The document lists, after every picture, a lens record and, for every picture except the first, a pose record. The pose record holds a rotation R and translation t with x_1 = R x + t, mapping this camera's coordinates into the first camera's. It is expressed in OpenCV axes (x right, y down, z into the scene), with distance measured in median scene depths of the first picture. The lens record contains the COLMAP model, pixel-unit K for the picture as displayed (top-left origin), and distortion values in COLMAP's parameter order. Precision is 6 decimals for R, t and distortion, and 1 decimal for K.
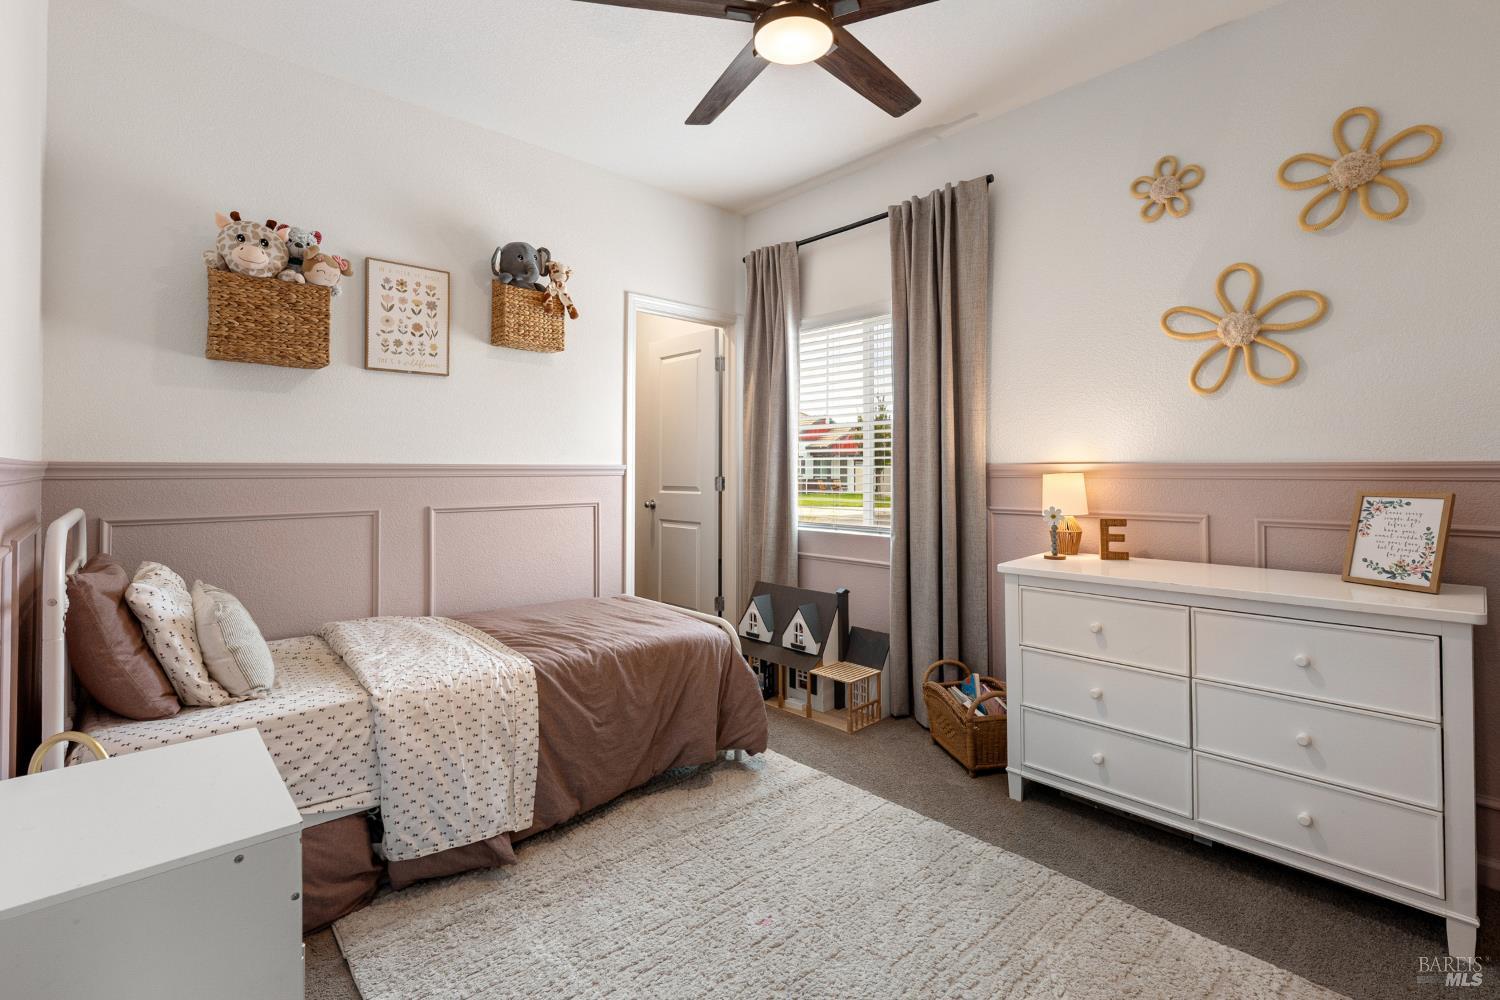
lens RADIAL K [[682.4, 0, 746.4], [0, 682.4, 462.7], [0, 0, 1]] dist [-0.000050, -0.000032]
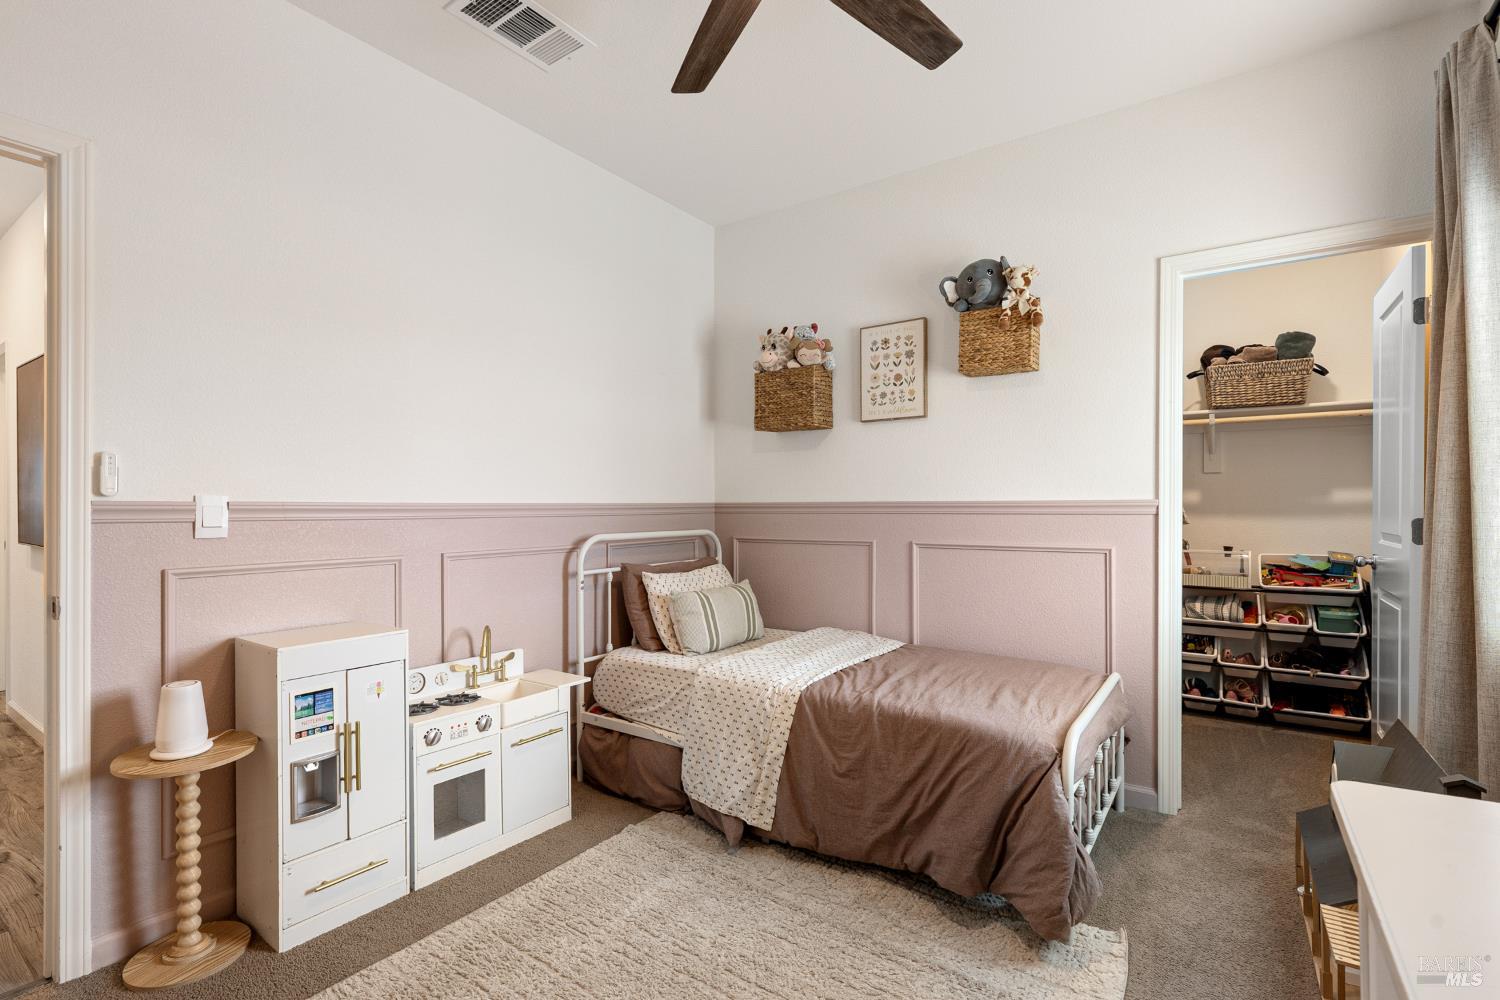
lens RADIAL K [[683.2, 0, 748.8], [0, 683.2, 504.4], [0, 0, 1]] dist [0.000224, 0.000714]
pose [[0.216037, 0.000013, -0.976385, 0.562051], [0.015800, 0.999869, 0.003510, -0.001247], [0.976257, -0.016185, 0.216008, 0.543678]]
